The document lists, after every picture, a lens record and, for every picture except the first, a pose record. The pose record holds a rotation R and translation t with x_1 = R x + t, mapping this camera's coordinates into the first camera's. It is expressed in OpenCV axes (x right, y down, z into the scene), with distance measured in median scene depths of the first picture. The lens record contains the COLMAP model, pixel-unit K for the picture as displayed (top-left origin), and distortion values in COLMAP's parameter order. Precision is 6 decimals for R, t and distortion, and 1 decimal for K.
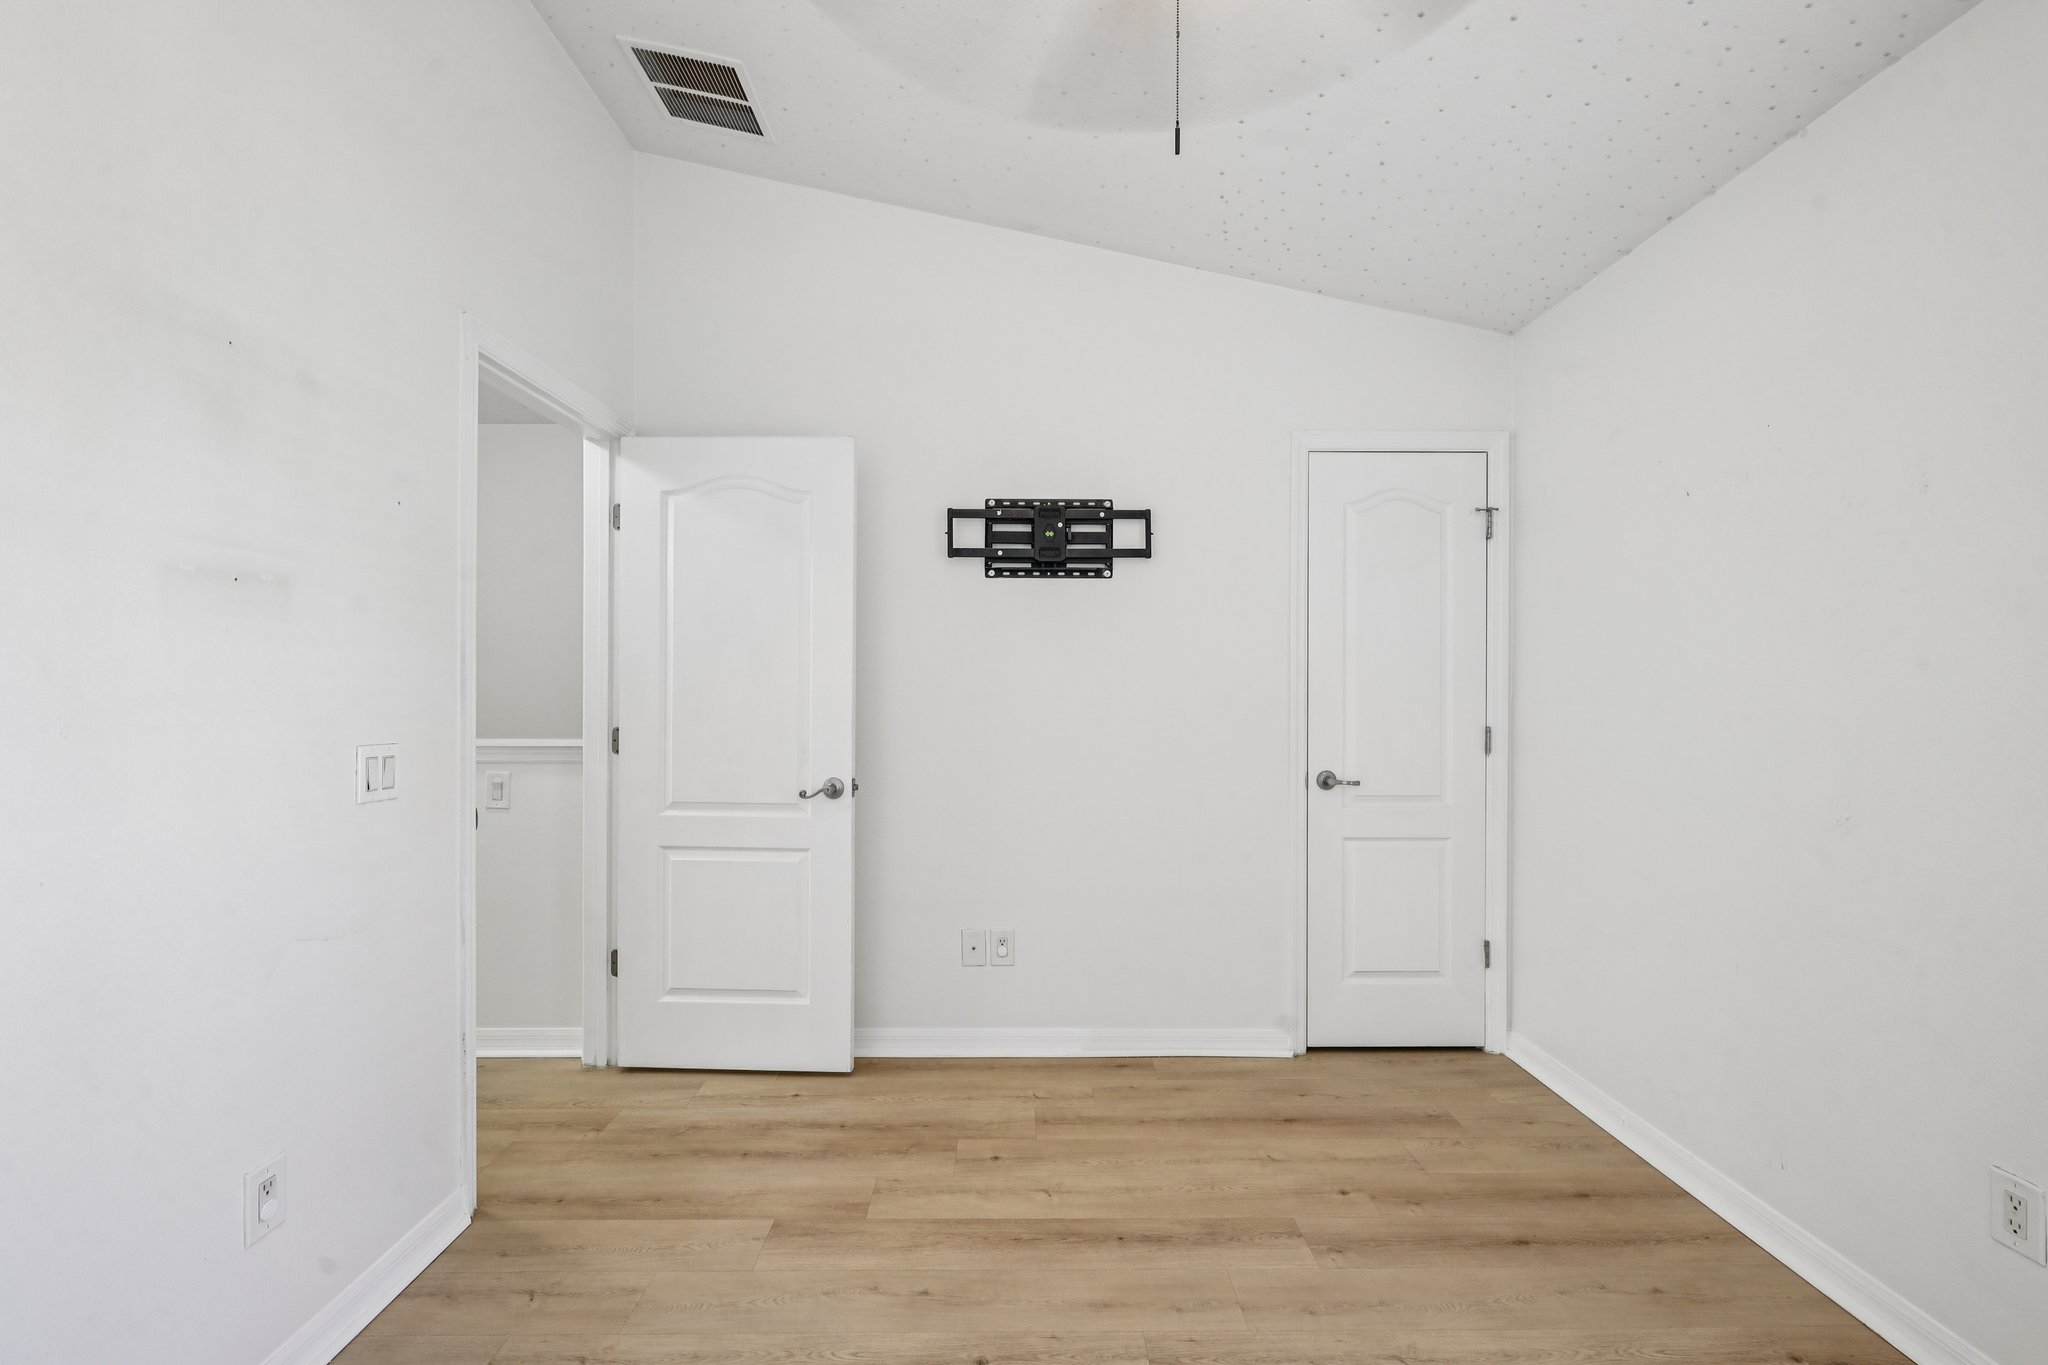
lens RADIAL K [[872.6, 0, 1028.1], [0, 872.6, 694.8], [0, 0, 1]] dist [-0.003018, 0.000487]
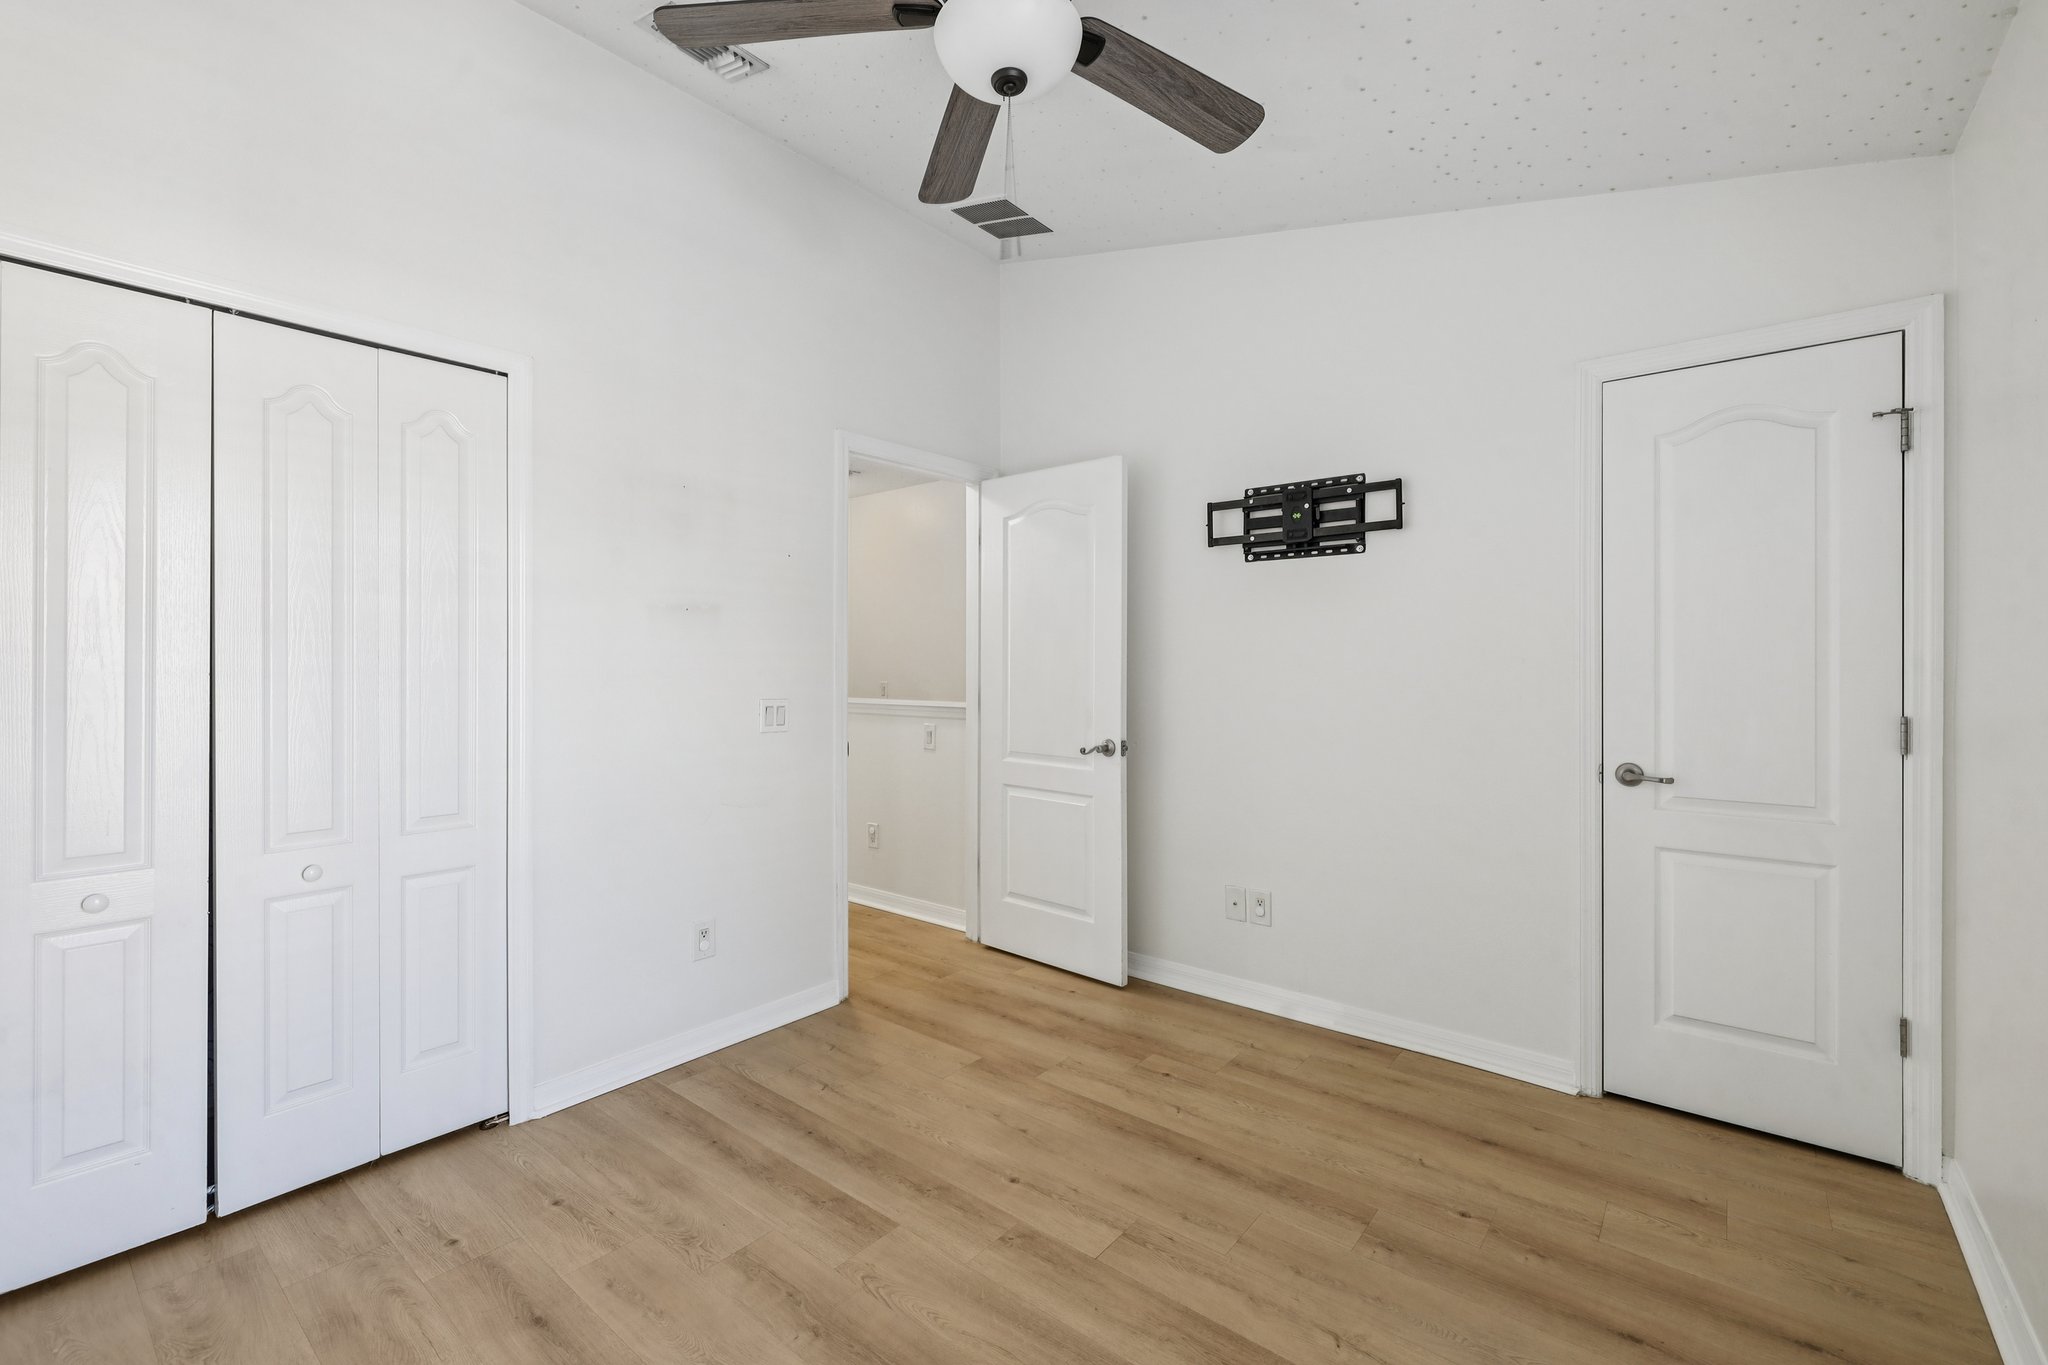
lens RADIAL K [[872.6, 0, 1041.2], [0, 872.6, 668.0], [0, 0, 1]] dist [-0.003018, 0.000487]
pose [[0.771383, -0.000325, -0.636371, 0.472571], [-0.001401, 0.999997, -0.002209, -0.000592], [0.636370, 0.002596, 0.771380, 0.007645]]
